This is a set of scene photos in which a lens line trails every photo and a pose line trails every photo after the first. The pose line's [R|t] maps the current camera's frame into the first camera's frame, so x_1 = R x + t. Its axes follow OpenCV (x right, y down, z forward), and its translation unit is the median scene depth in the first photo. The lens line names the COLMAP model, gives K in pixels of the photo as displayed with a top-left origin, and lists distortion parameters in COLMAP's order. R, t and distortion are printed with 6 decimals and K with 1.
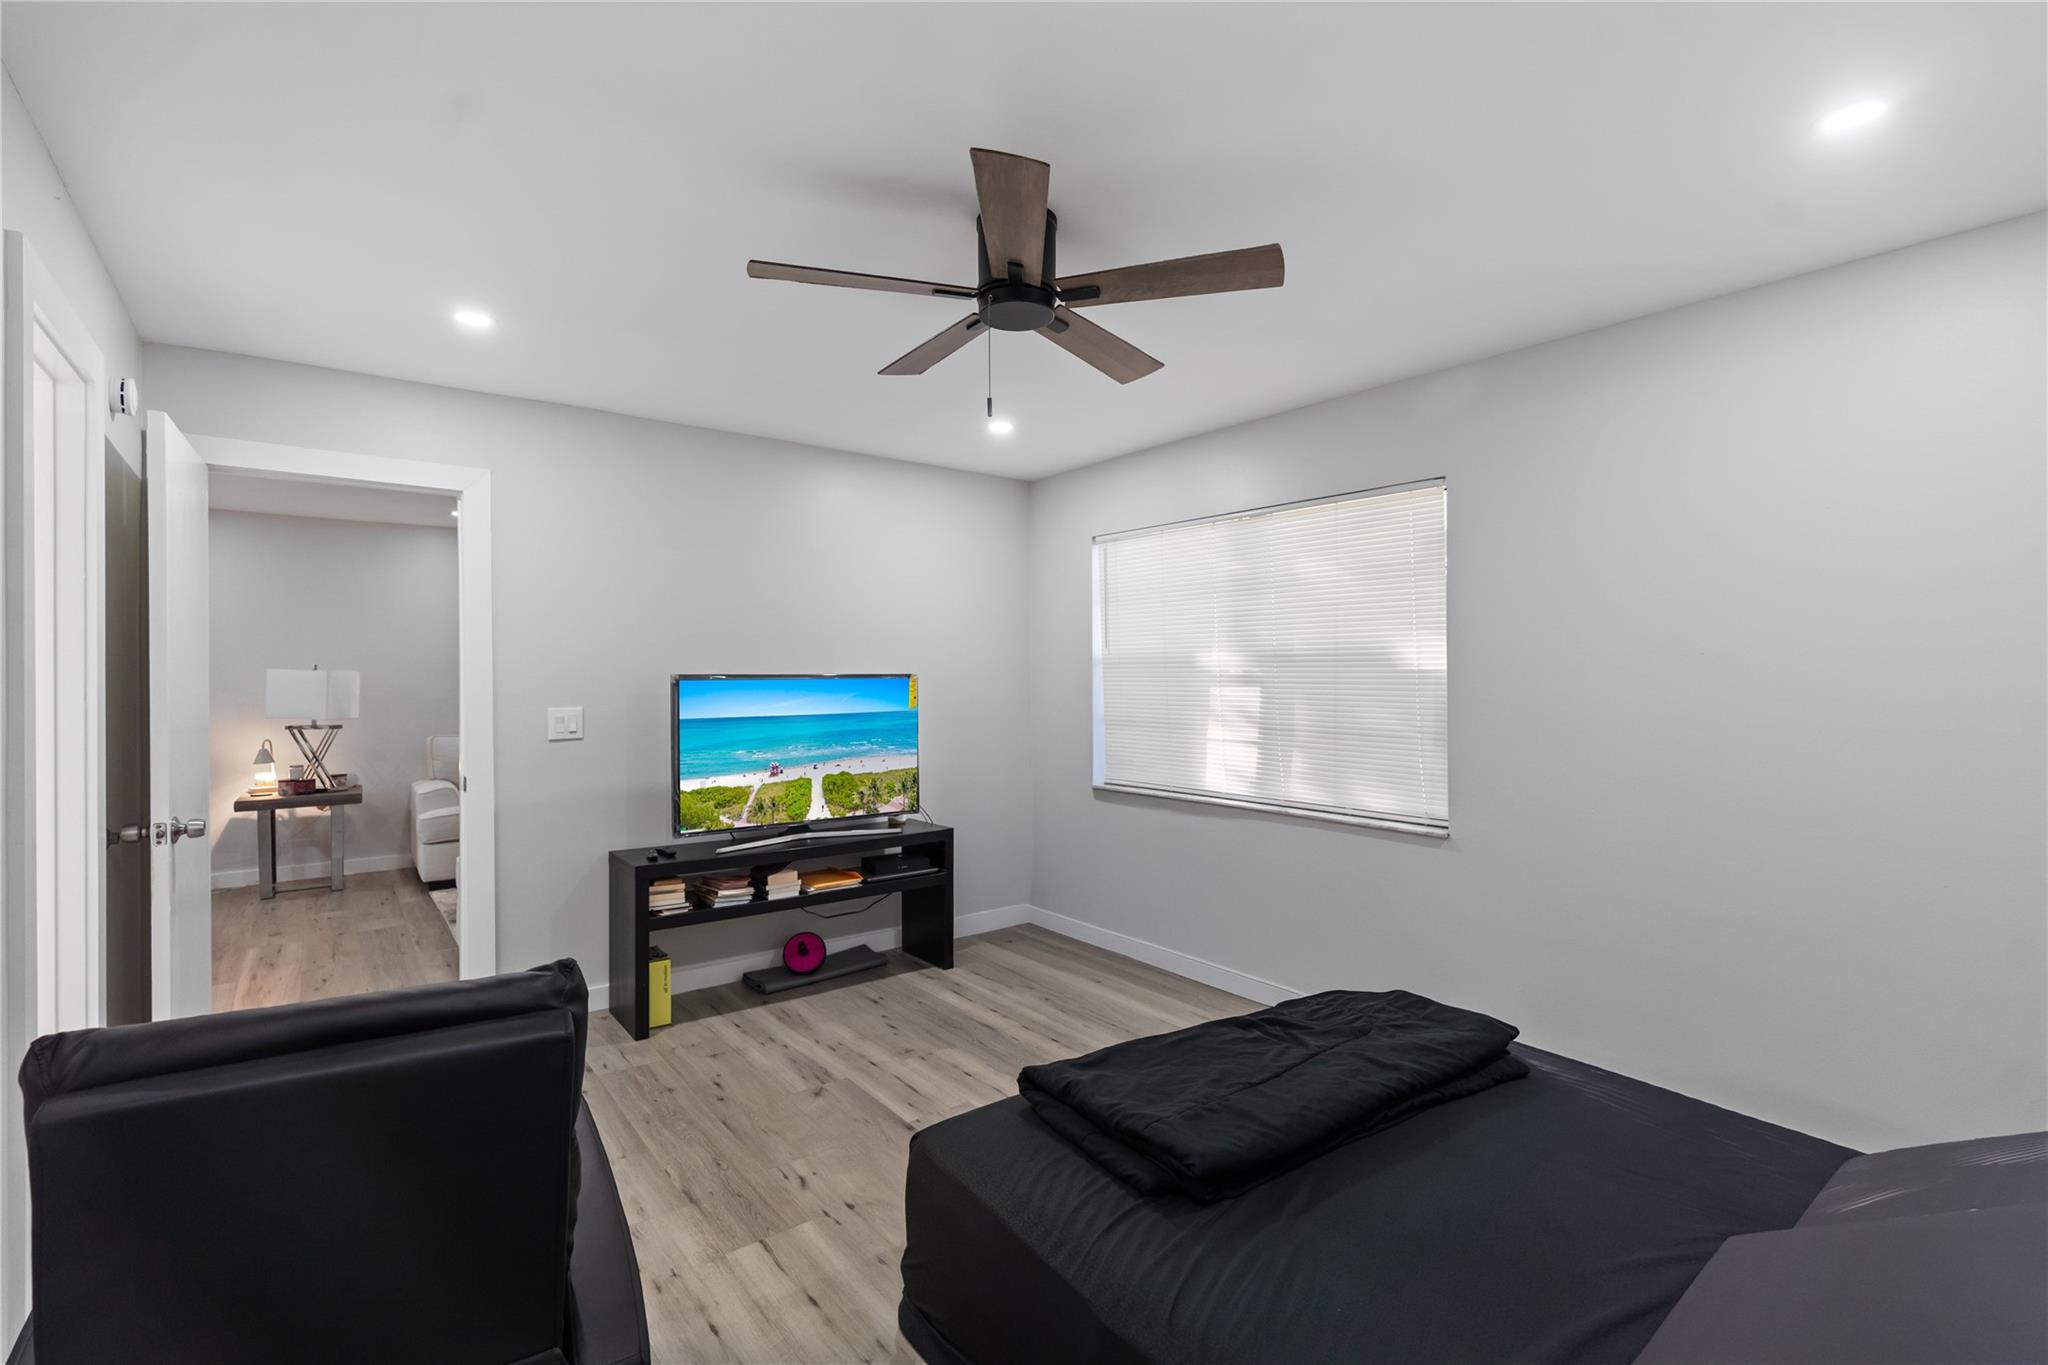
lens RADIAL K [[927.2, 0, 1024.0], [0, 927.2, 679.5], [0, 0, 1]] dist [-0.003984, 0.000907]
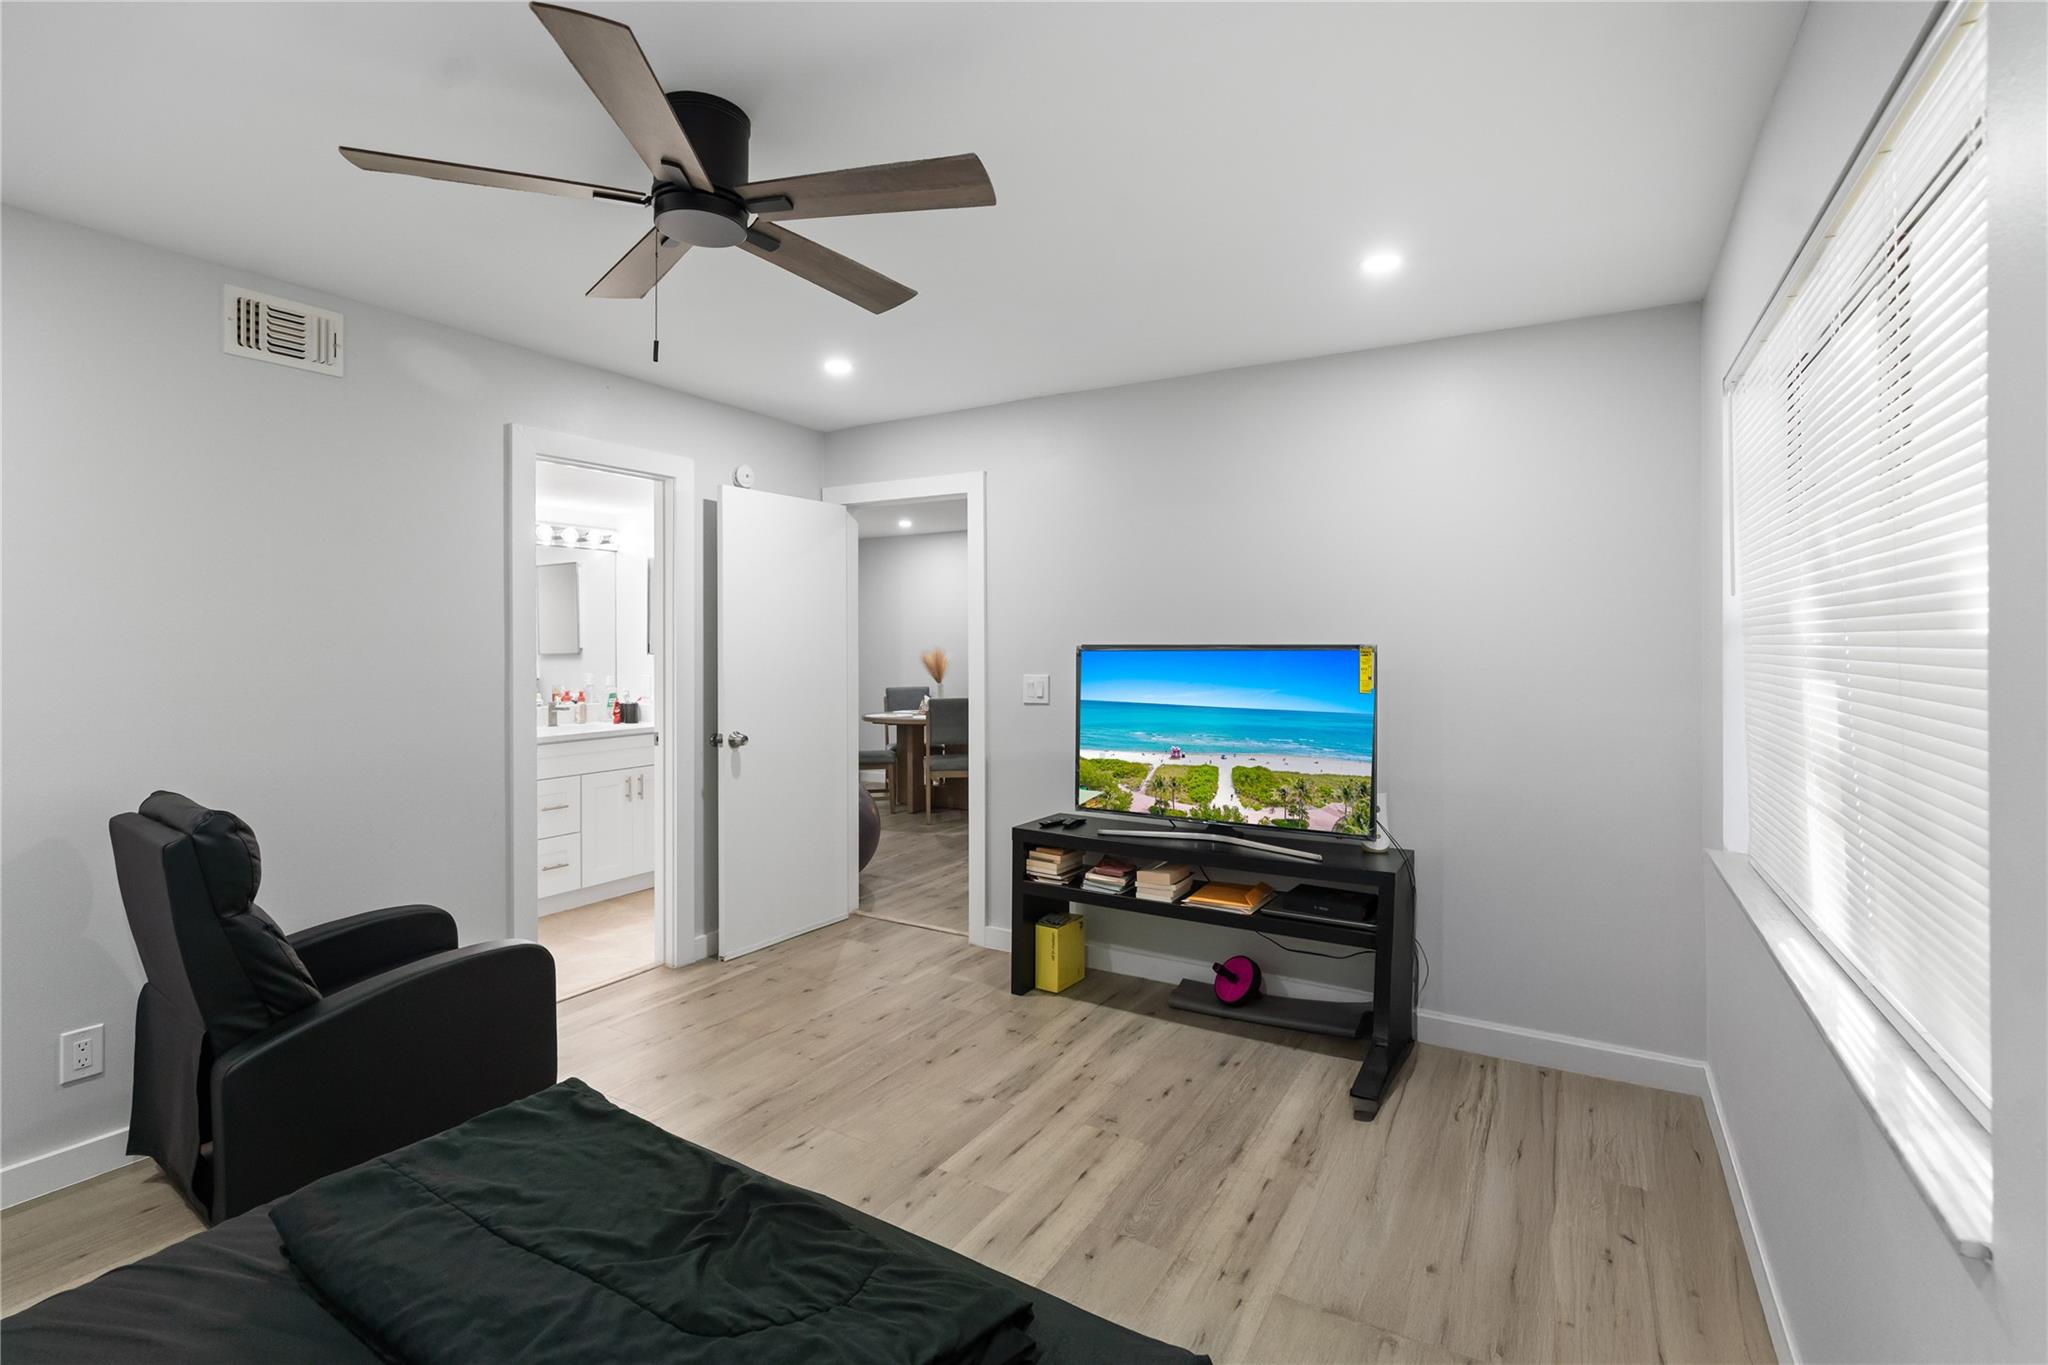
lens RADIAL K [[952.1, 0, 998.5], [0, 952.1, 647.9], [0, 0, 1]] dist [-0.001744, 0.000081]
pose [[0.356836, 0.006514, -0.934144, 0.542092], [-0.004595, 0.999976, 0.005218, -0.006604], [0.934156, 0.002430, 0.356857, 0.559003]]
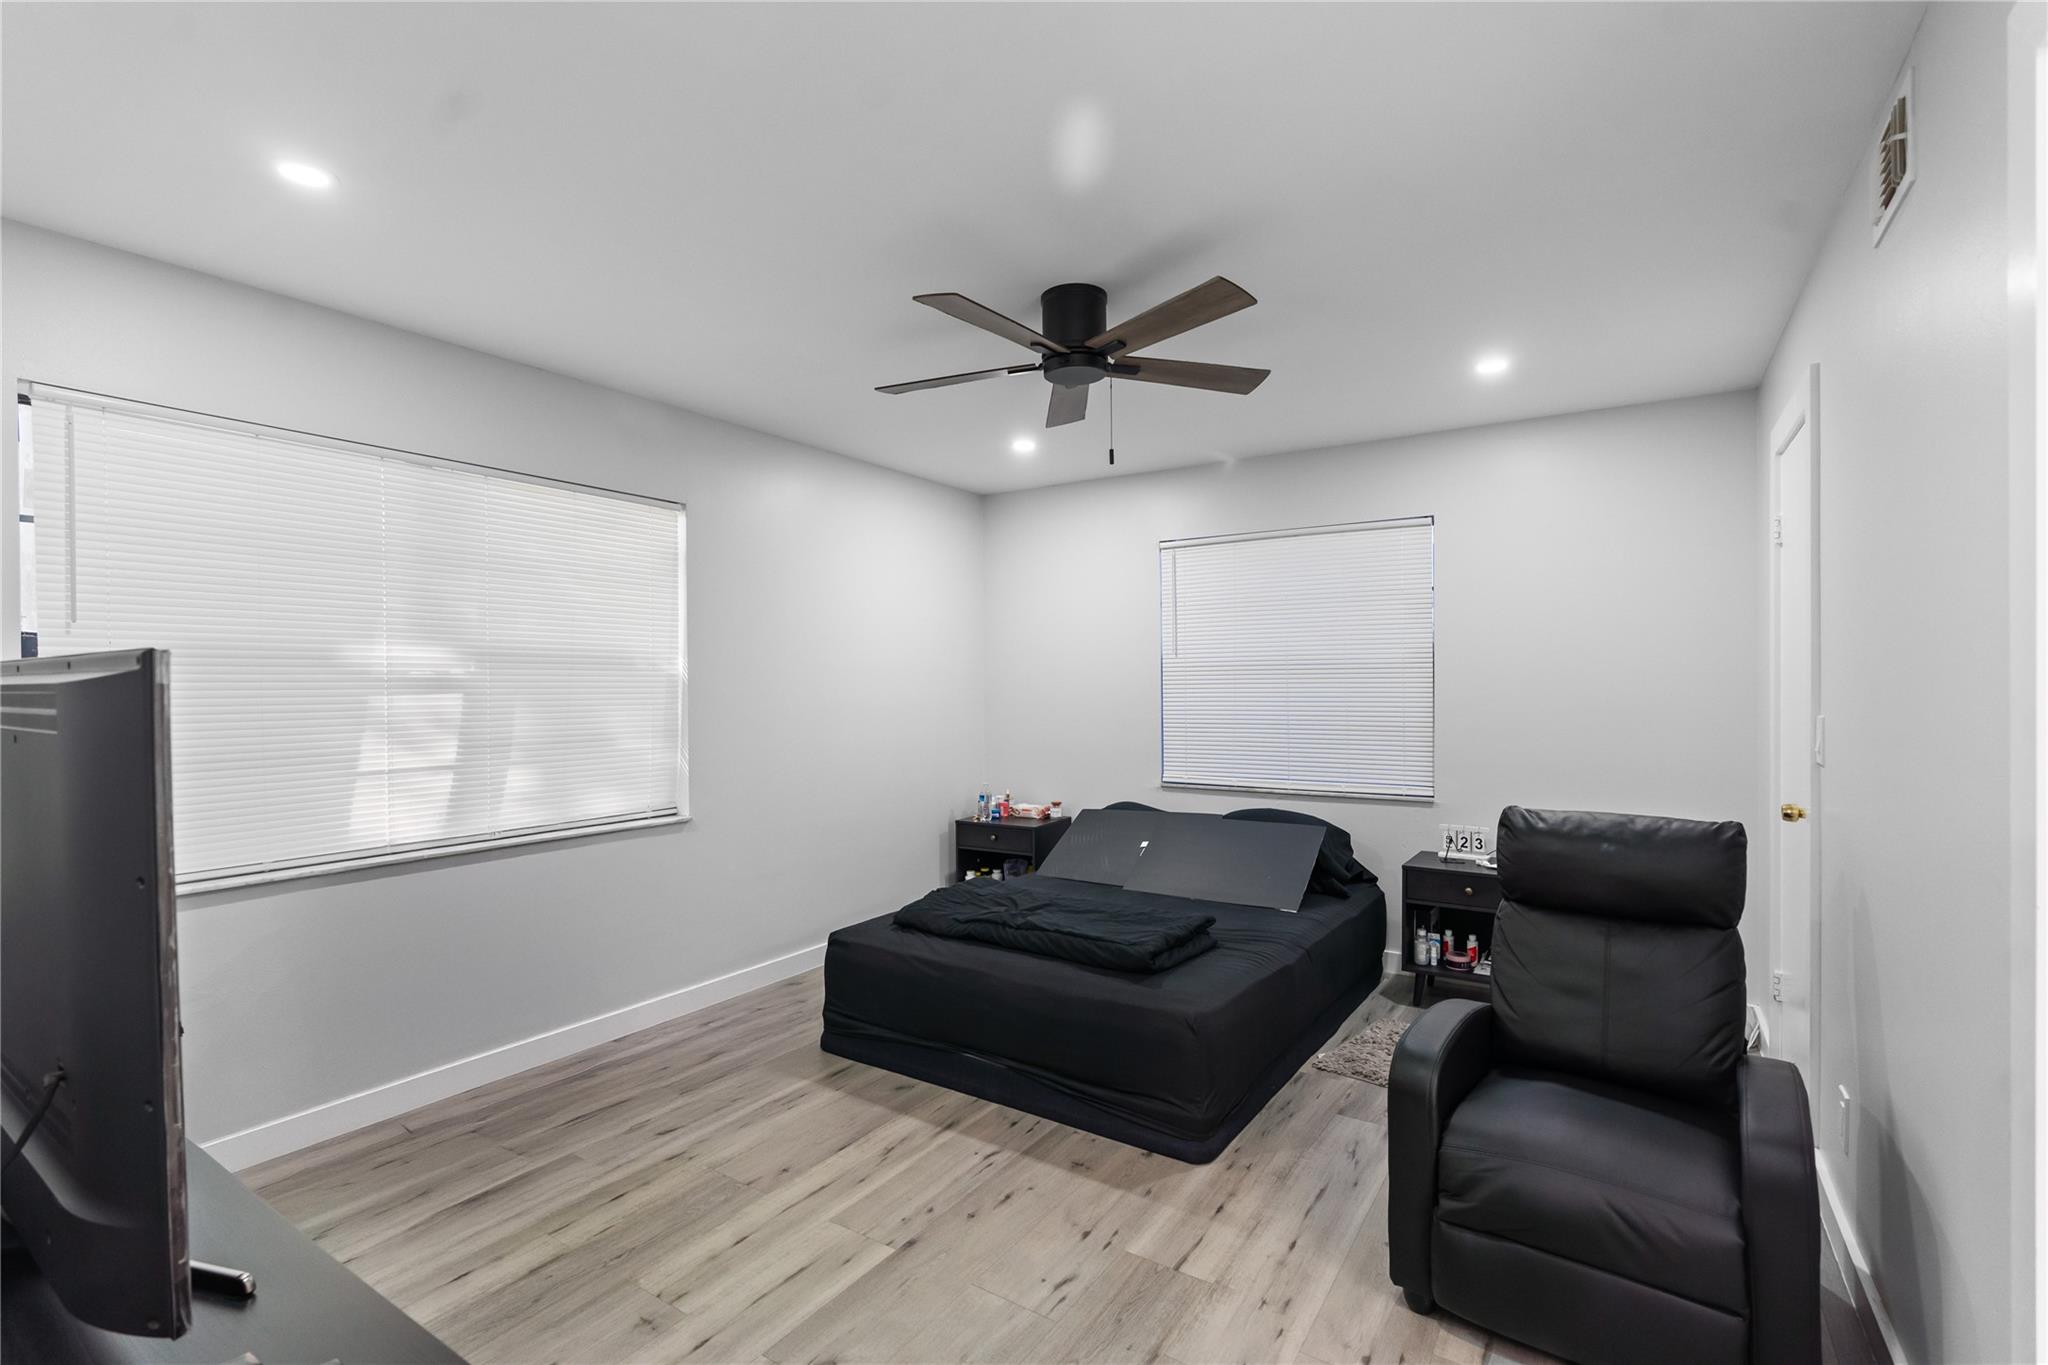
lens RADIAL K [[927.2, 0, 1024.0], [0, 927.2, 679.5], [0, 0, 1]] dist [-0.003984, 0.000907]
pose [[-0.327697, 0.008946, 0.944740, -0.677311], [0.009577, 0.999935, -0.006146, 0.006502], [-0.944734, 0.007034, -0.327762, 0.870818]]
